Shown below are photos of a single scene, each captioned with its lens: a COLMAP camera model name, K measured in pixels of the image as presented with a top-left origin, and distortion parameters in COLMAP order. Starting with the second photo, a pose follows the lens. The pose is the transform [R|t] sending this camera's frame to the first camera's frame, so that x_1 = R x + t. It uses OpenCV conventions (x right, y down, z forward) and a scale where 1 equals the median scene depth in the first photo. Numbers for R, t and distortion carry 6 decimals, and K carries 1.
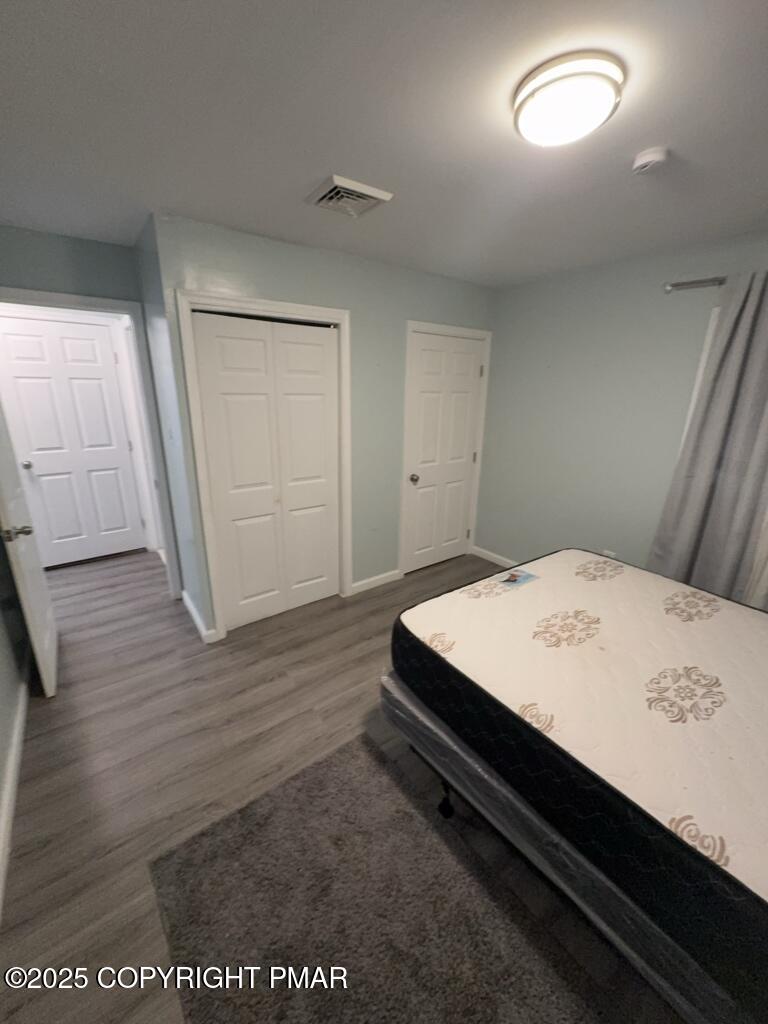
lens RADIAL K [[405.2, 0, 382.6], [0, 405.2, 508.9], [0, 0, 1]] dist [-0.001039, 0.000074]
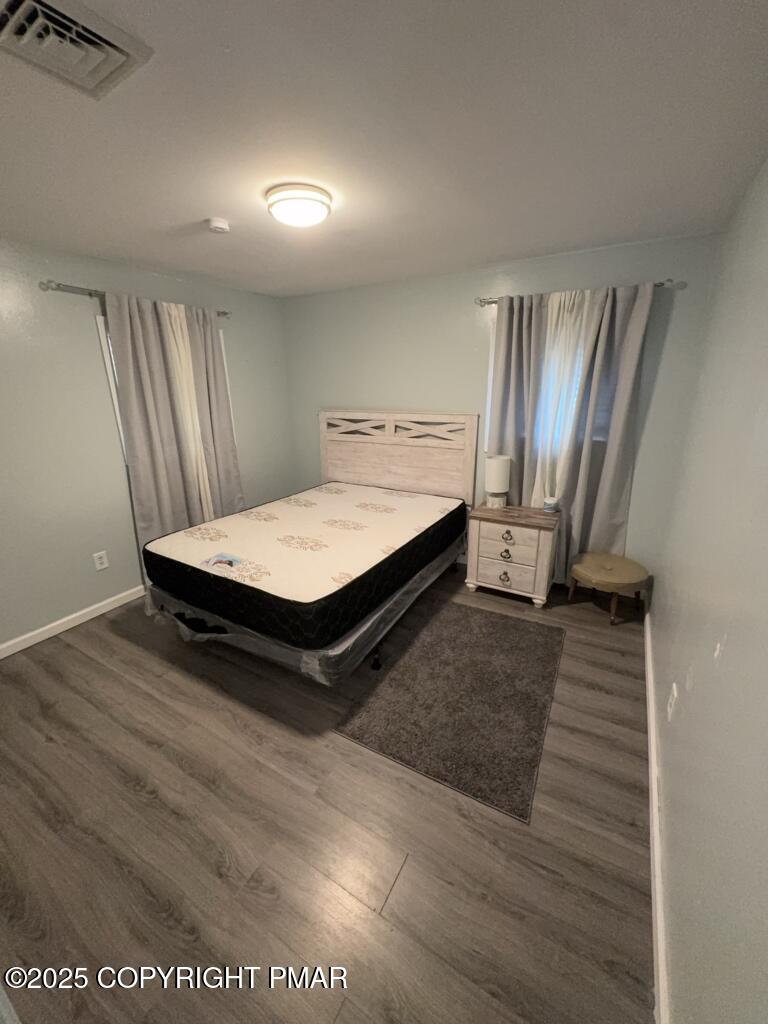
lens RADIAL K [[405.2, 0, 384.2], [0, 405.2, 510.3], [0, 0, 1]] dist [-0.001039, 0.000074]
pose [[-0.389222, -0.288730, 0.874723, -0.936896], [0.274403, 0.870149, 0.409320, -0.343308], [-0.879323, 0.399343, -0.259453, 1.063131]]
